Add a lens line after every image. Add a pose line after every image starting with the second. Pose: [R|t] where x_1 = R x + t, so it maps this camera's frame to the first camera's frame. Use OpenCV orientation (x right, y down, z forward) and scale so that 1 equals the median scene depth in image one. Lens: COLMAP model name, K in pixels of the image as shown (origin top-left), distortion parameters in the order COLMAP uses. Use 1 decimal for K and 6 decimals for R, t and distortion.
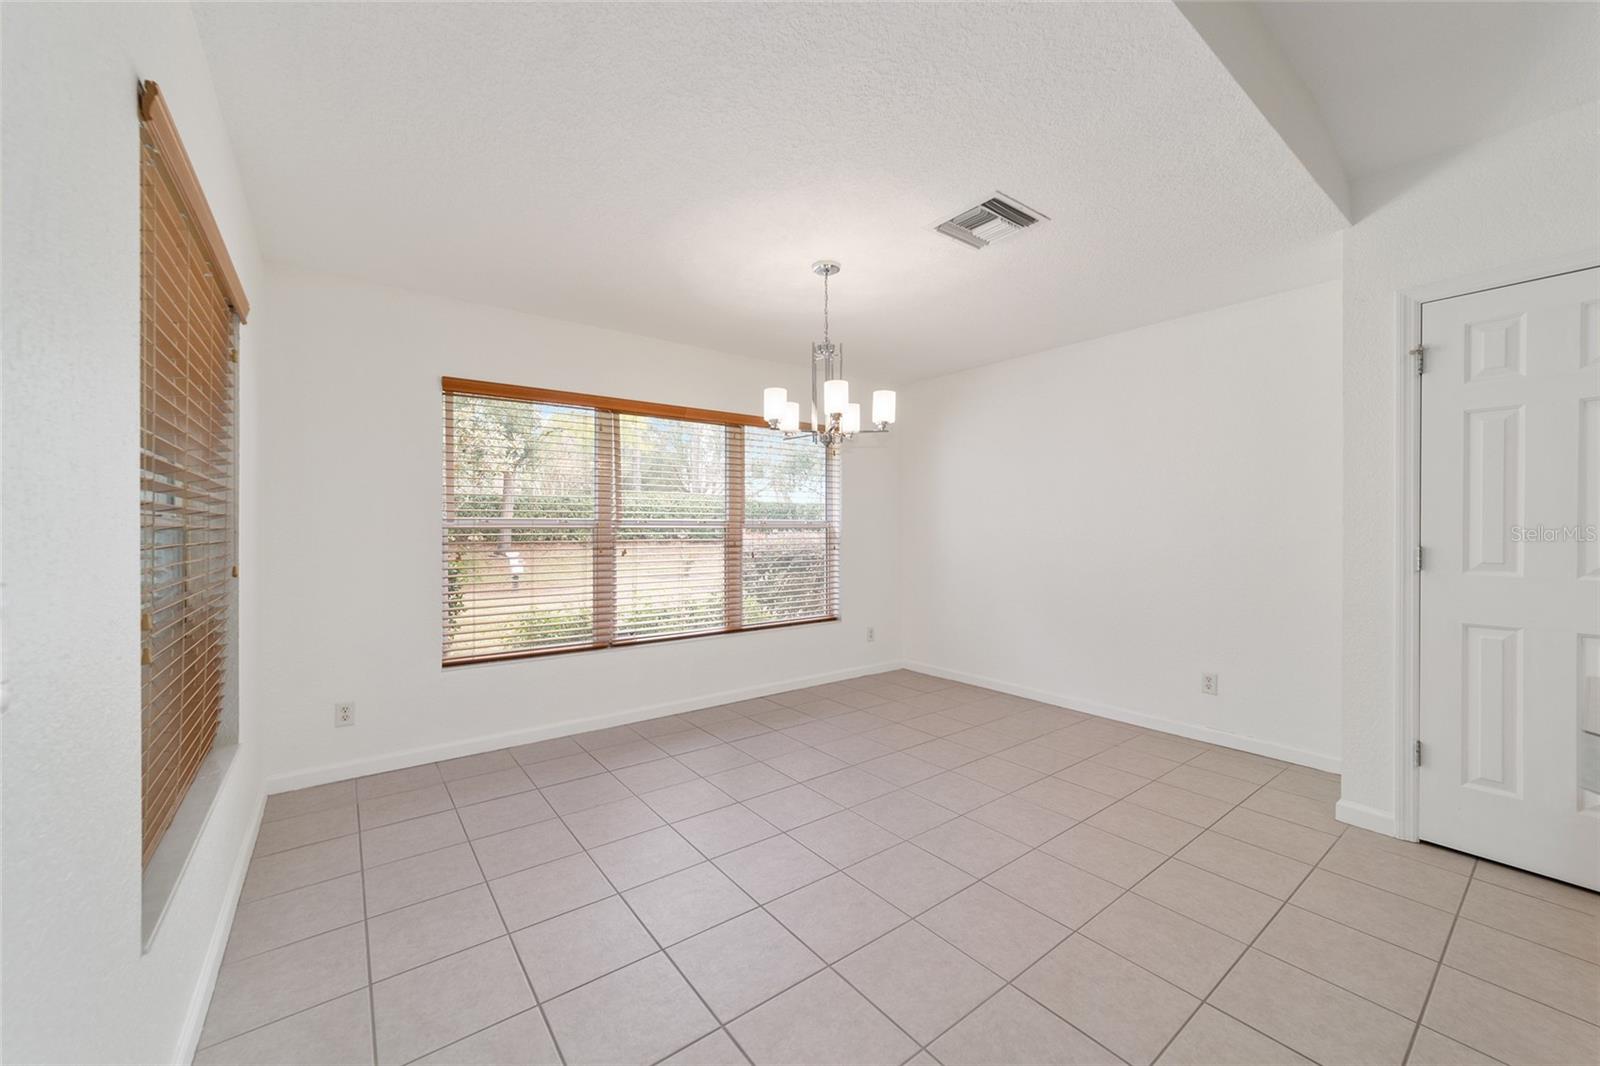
lens RADIAL K [[610.2, 0, 794.6], [0, 610.2, 529.1], [0, 0, 1]] dist [-0.021042, 0.009563]
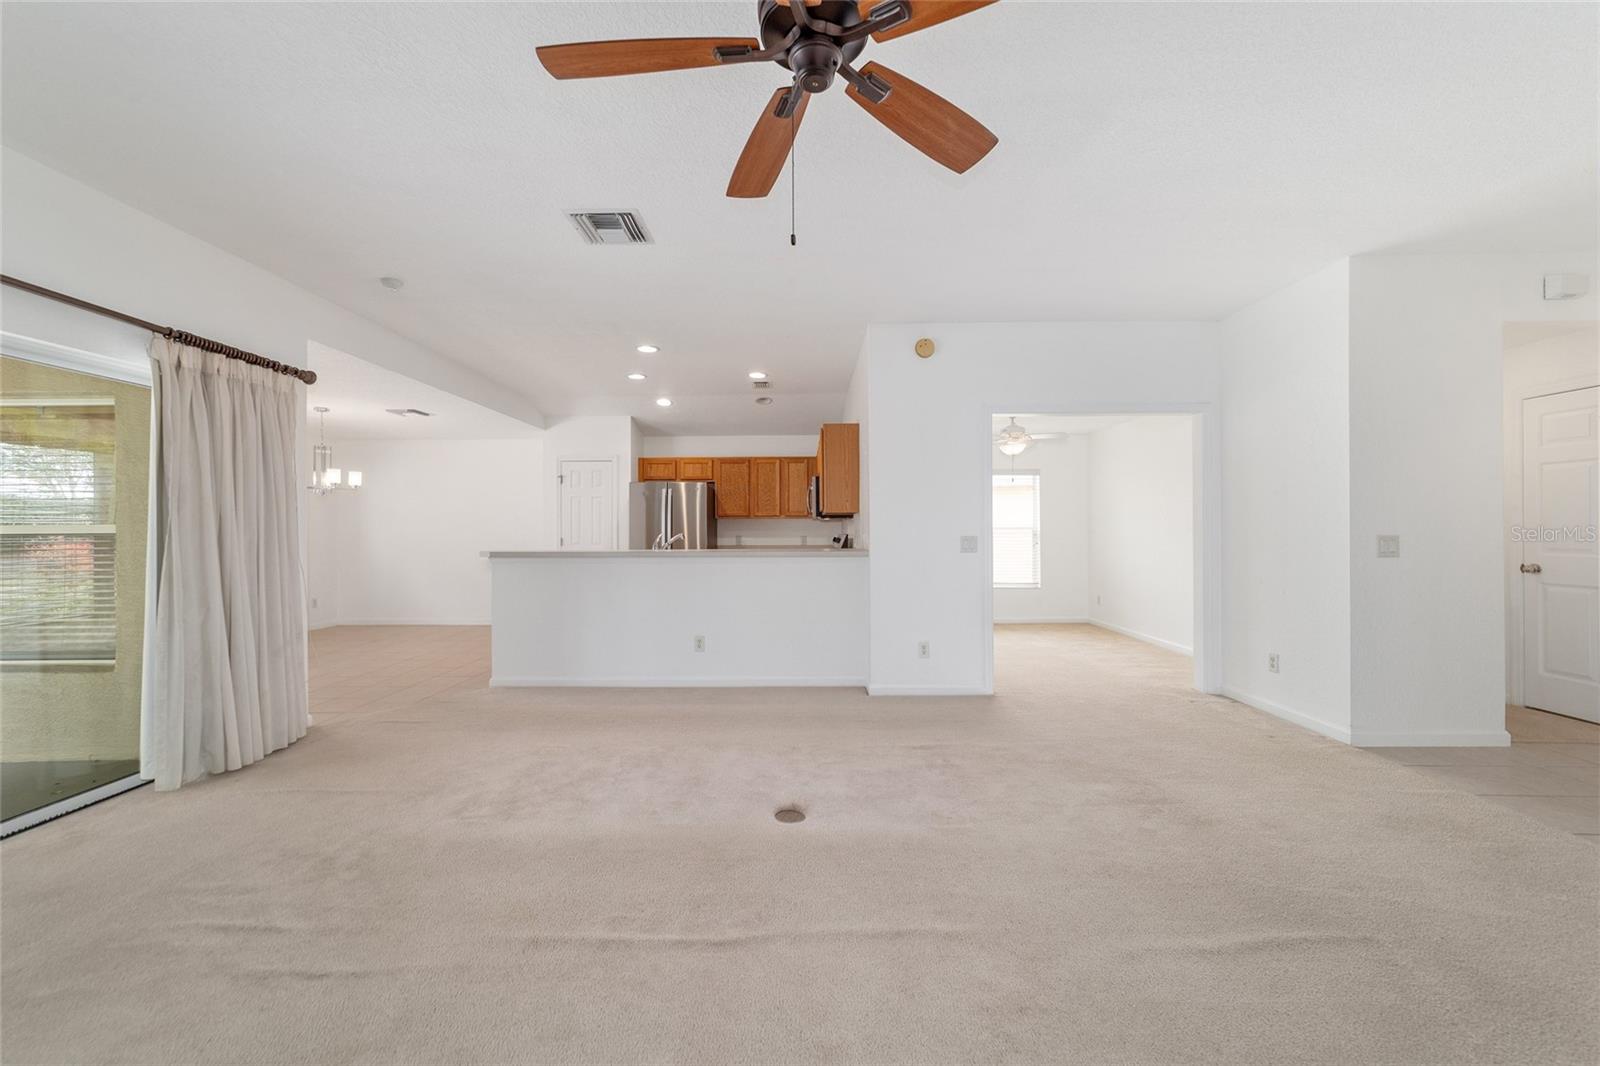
lens RADIAL K [[610.2, 0, 794.6], [0, 610.2, 529.1], [0, 0, 1]] dist [-0.021042, 0.009563]
pose [[0.615362, -0.000173, 0.788245, -0.592270], [0.005144, 0.999980, -0.003796, -0.000213], [-0.788228, 0.006391, 0.615350, -1.574745]]
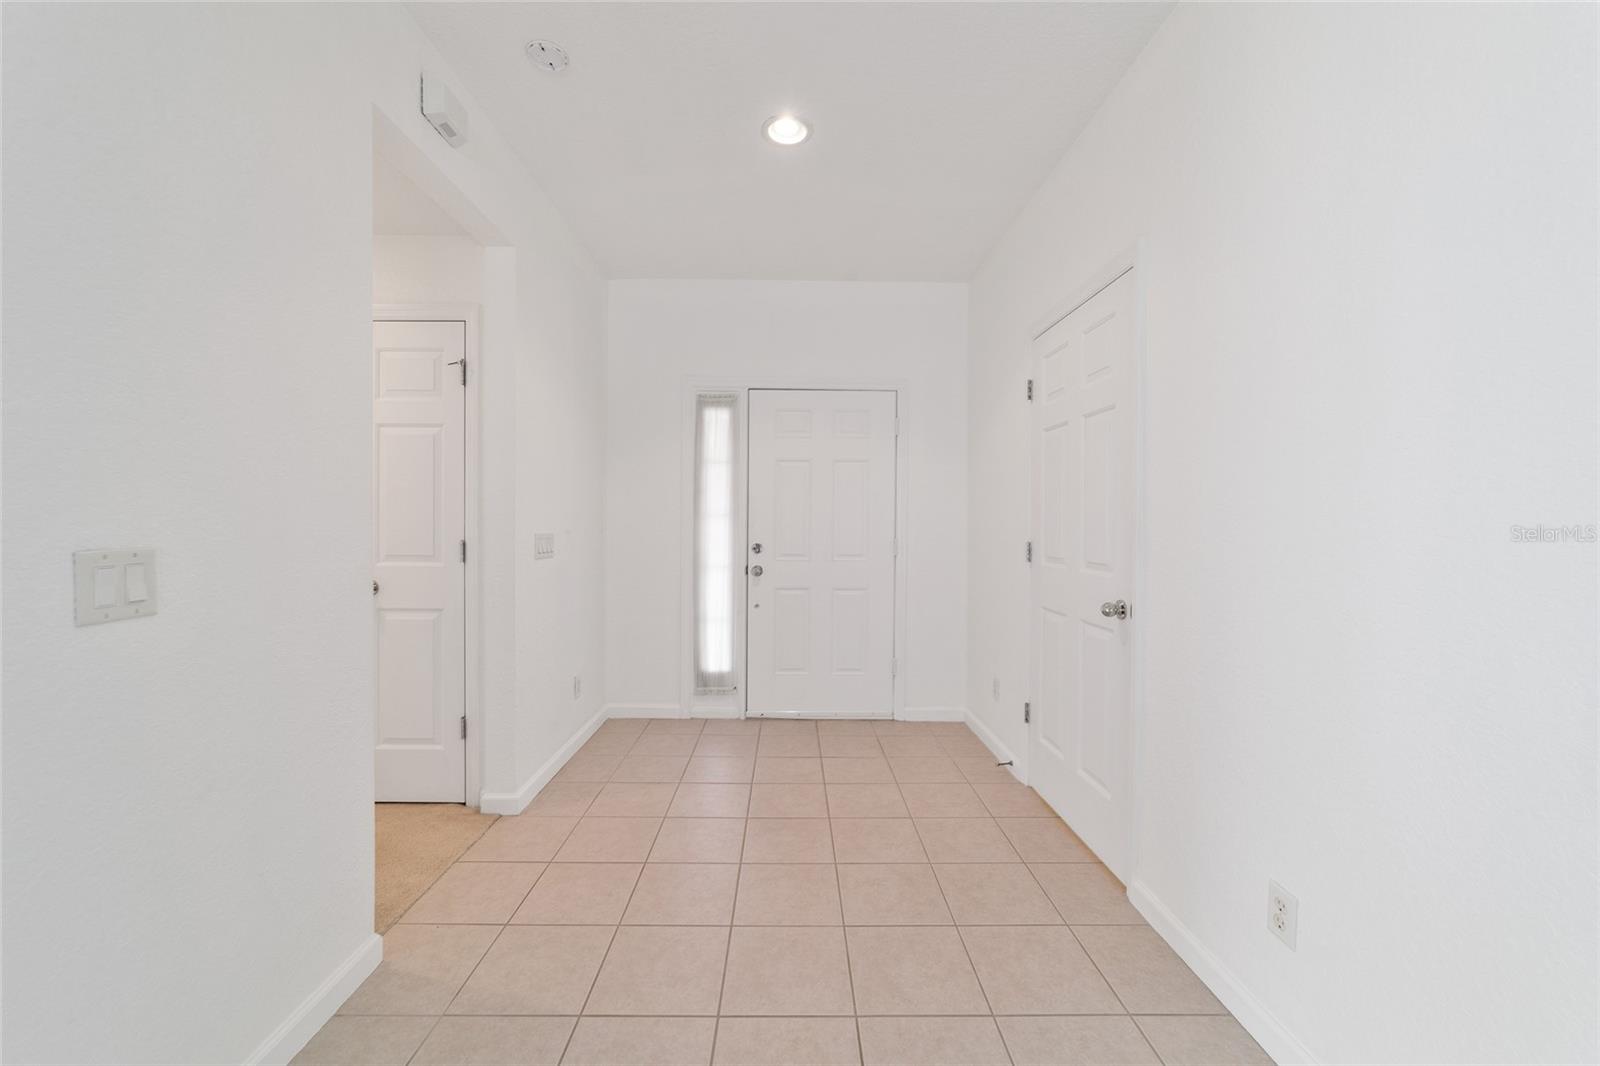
lens RADIAL K [[610.2, 0, 794.6], [0, 610.2, 529.1], [0, 0, 1]] dist [-0.021042, 0.009563]
pose [[-0.805194, -0.007330, 0.592967, 0.530601], [-0.002741, 0.999959, 0.008639, -0.001467], [-0.593006, 0.005331, -0.805181, -1.714829]]
